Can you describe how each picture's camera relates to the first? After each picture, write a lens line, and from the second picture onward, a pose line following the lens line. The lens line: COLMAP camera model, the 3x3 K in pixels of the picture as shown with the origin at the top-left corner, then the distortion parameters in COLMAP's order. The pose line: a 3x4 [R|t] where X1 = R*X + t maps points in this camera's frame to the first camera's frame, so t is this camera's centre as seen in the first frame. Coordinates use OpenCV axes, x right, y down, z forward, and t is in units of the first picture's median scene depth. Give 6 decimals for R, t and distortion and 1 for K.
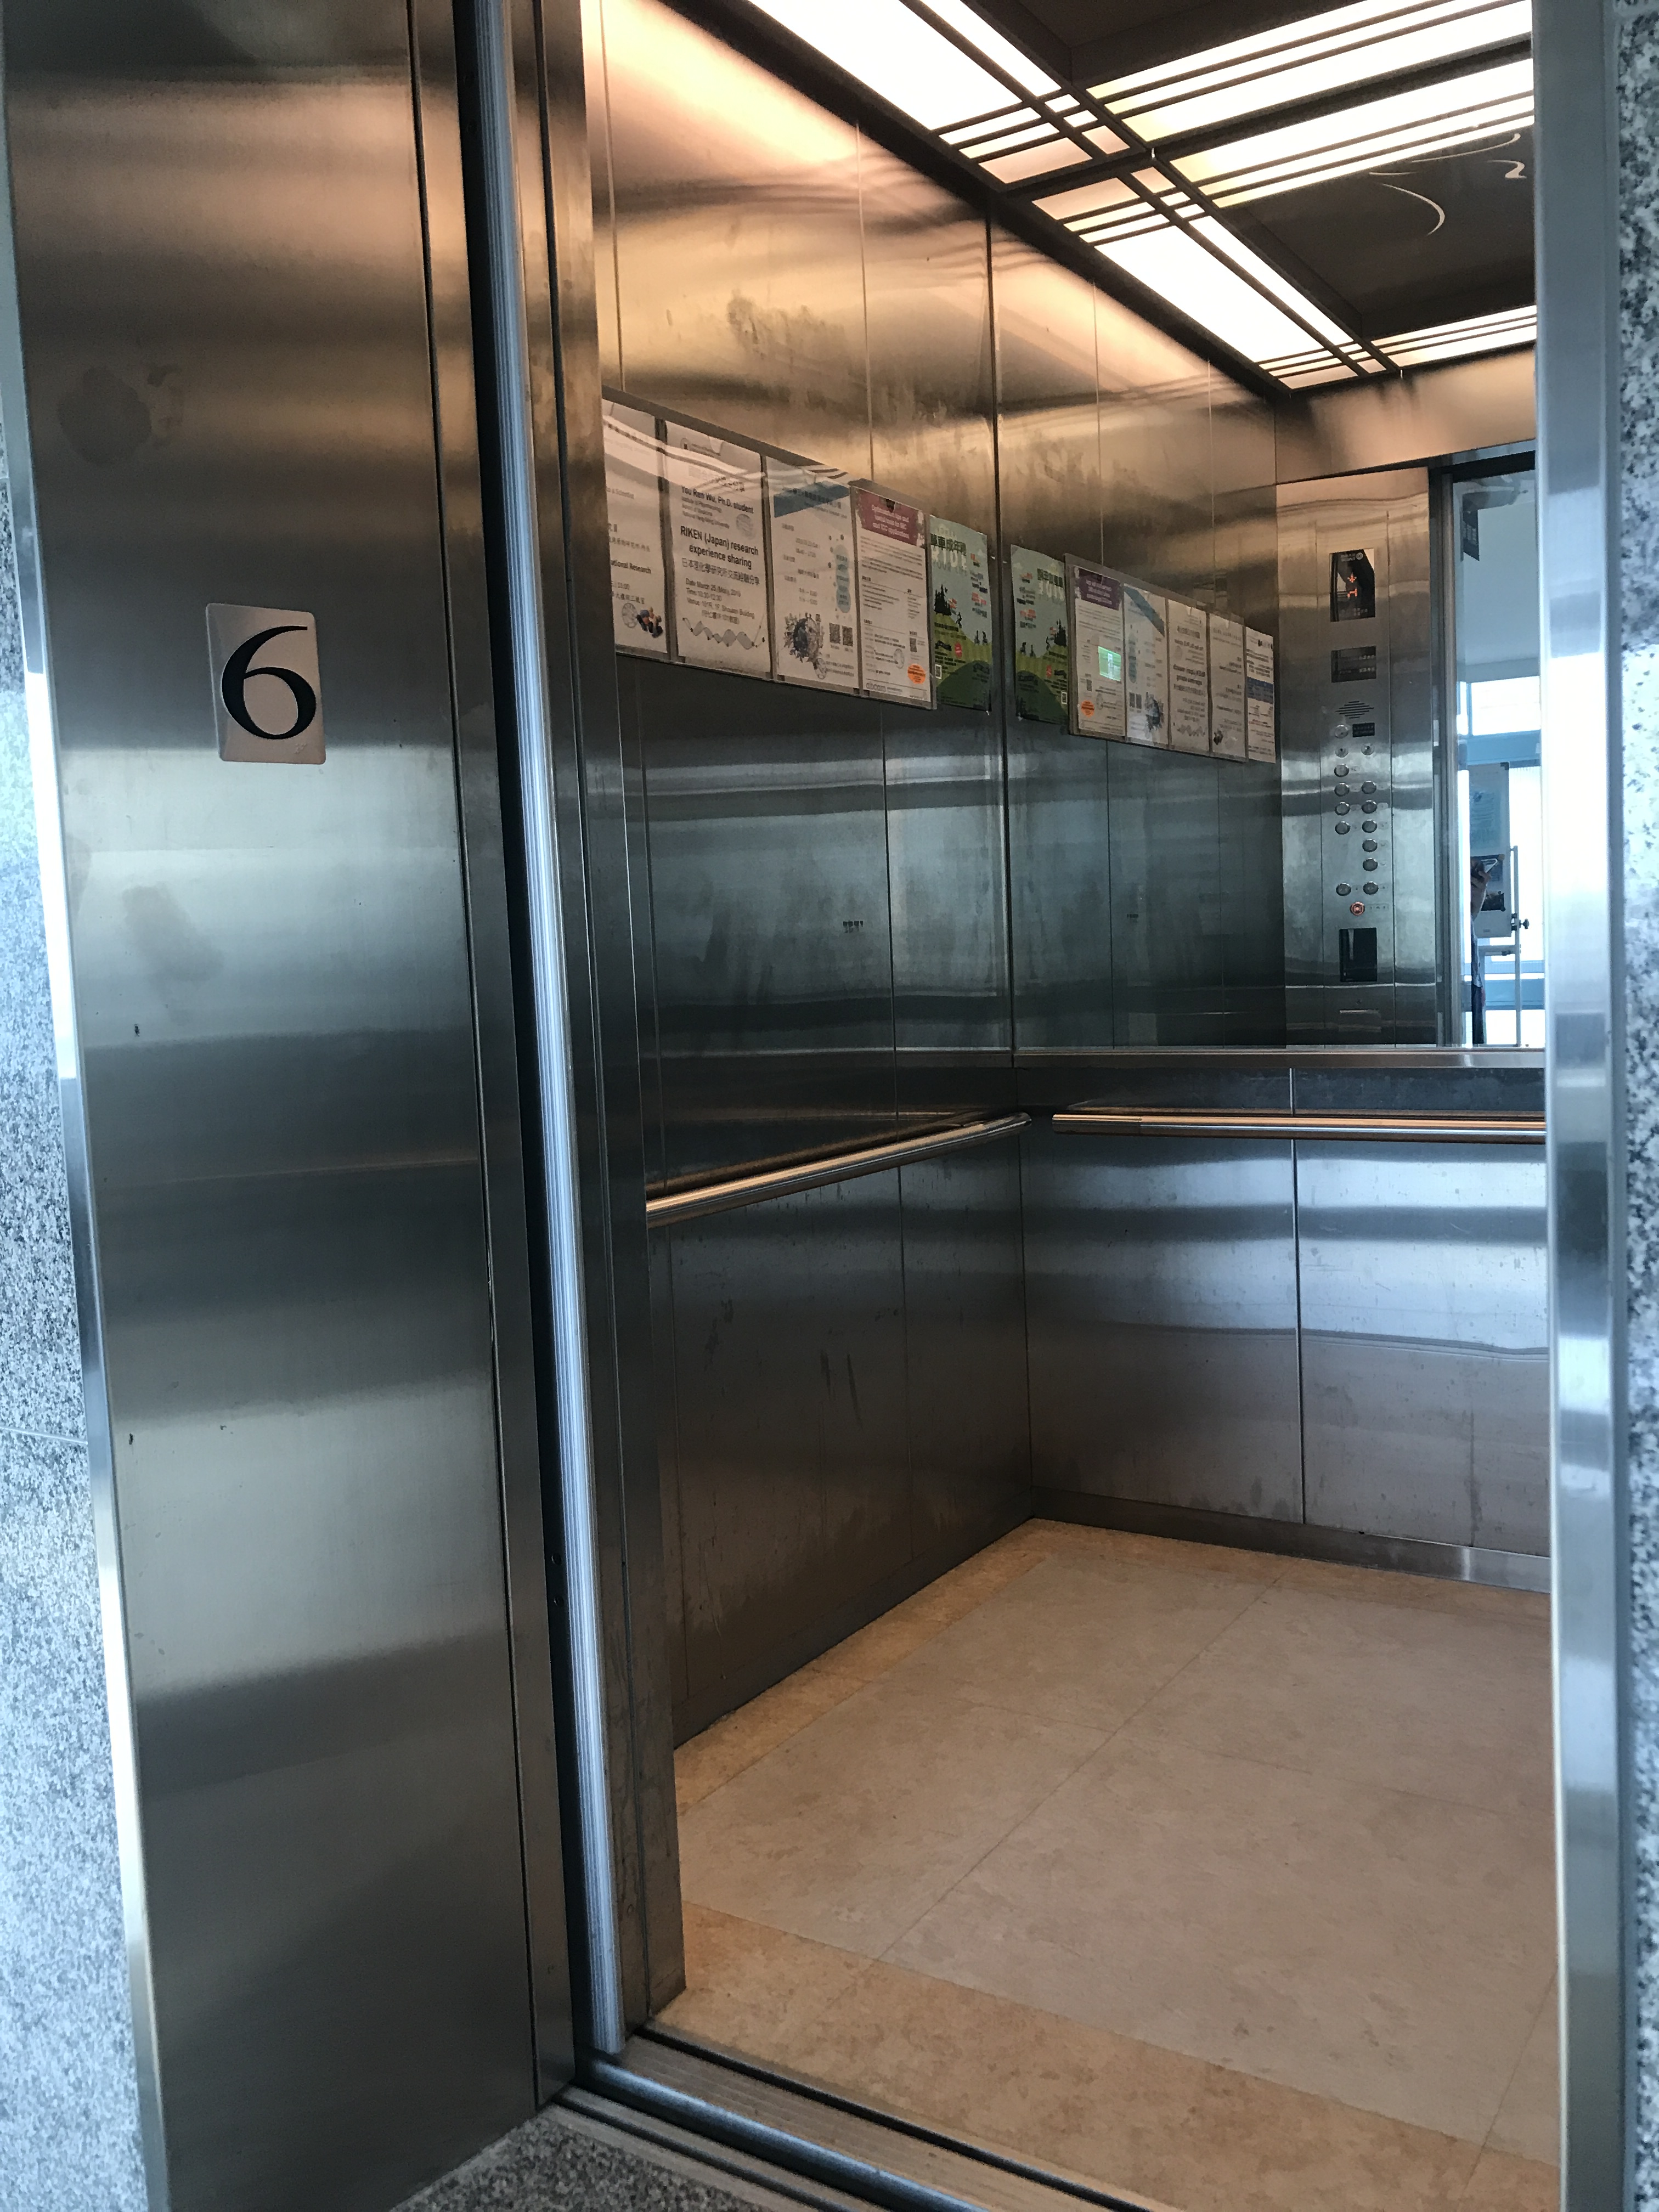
lens RADIAL K [[1852.4, 0, 829.5], [0, 1852.4, 1106.0], [0, 0, 1]] dist [0.024804, 0.056400]
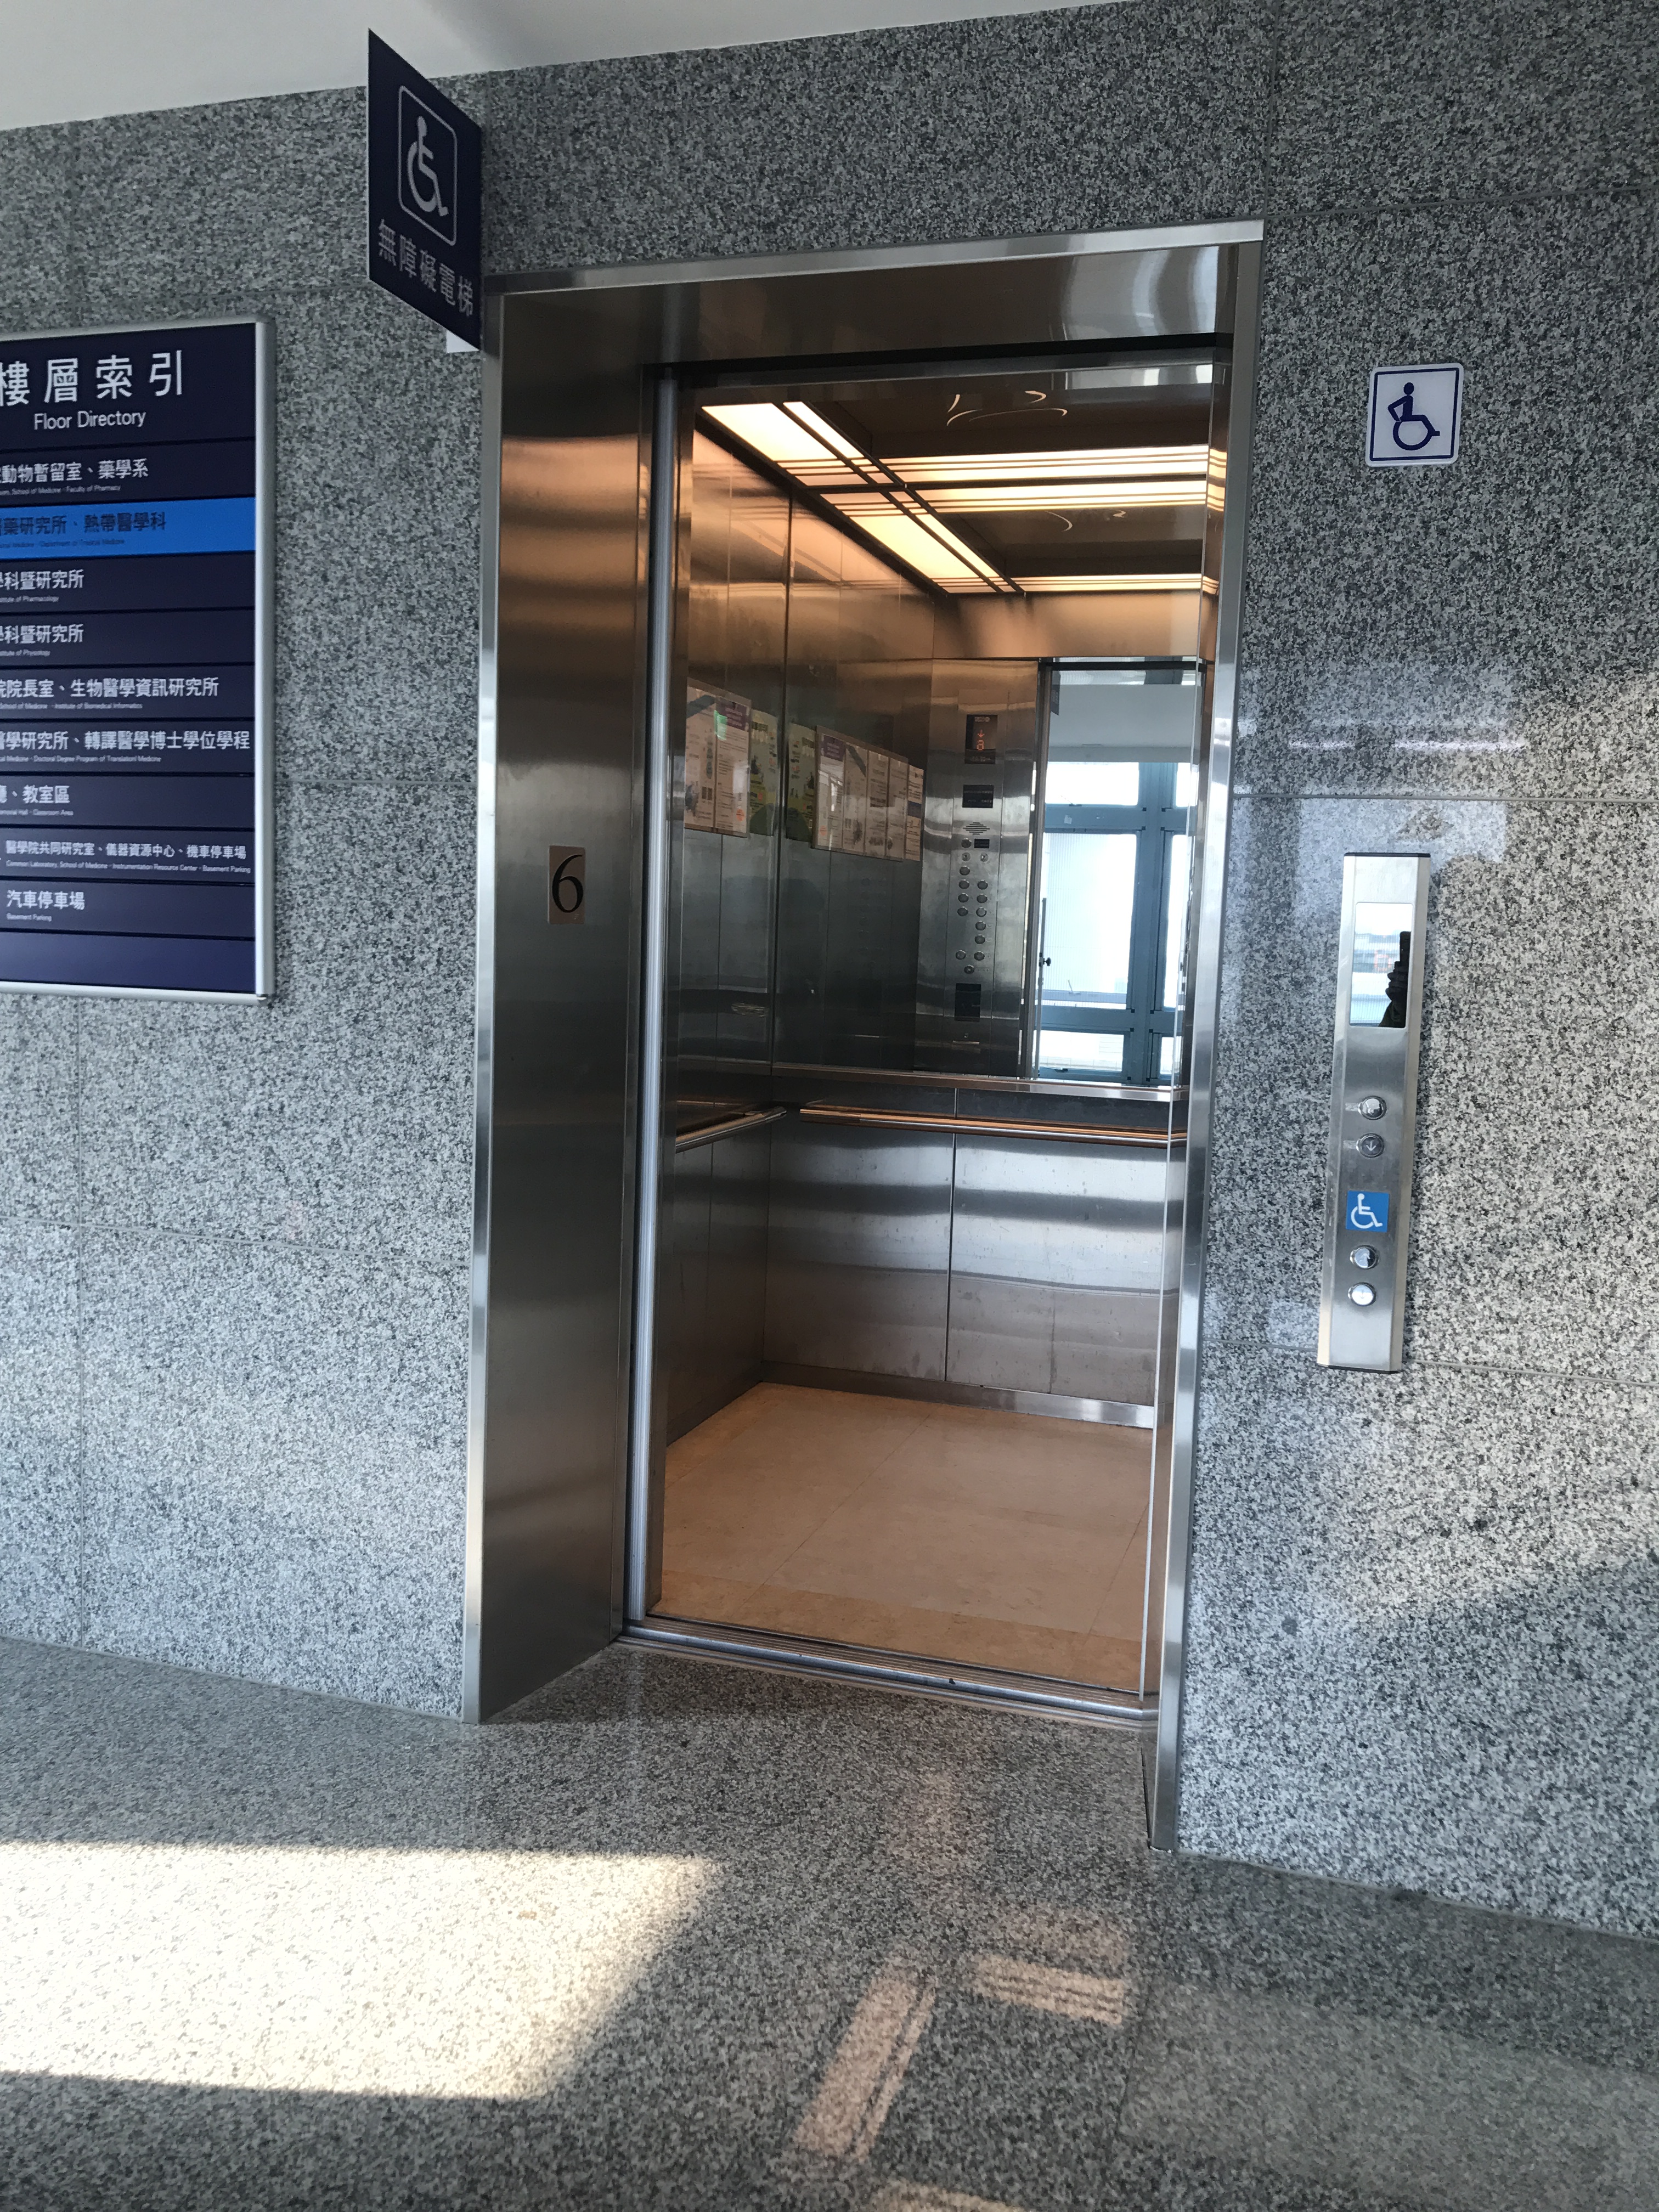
lens RADIAL K [[1809.5, 0, 829.5], [0, 1809.5, 1106.0], [0, 0, 1]] dist [0.256431, 0.001473]
pose [[0.964477, 0.053869, 0.258614, -0.433258], [-0.057680, 0.998309, 0.007165, -0.018901], [-0.257791, -0.021828, 0.965954, -0.782289]]
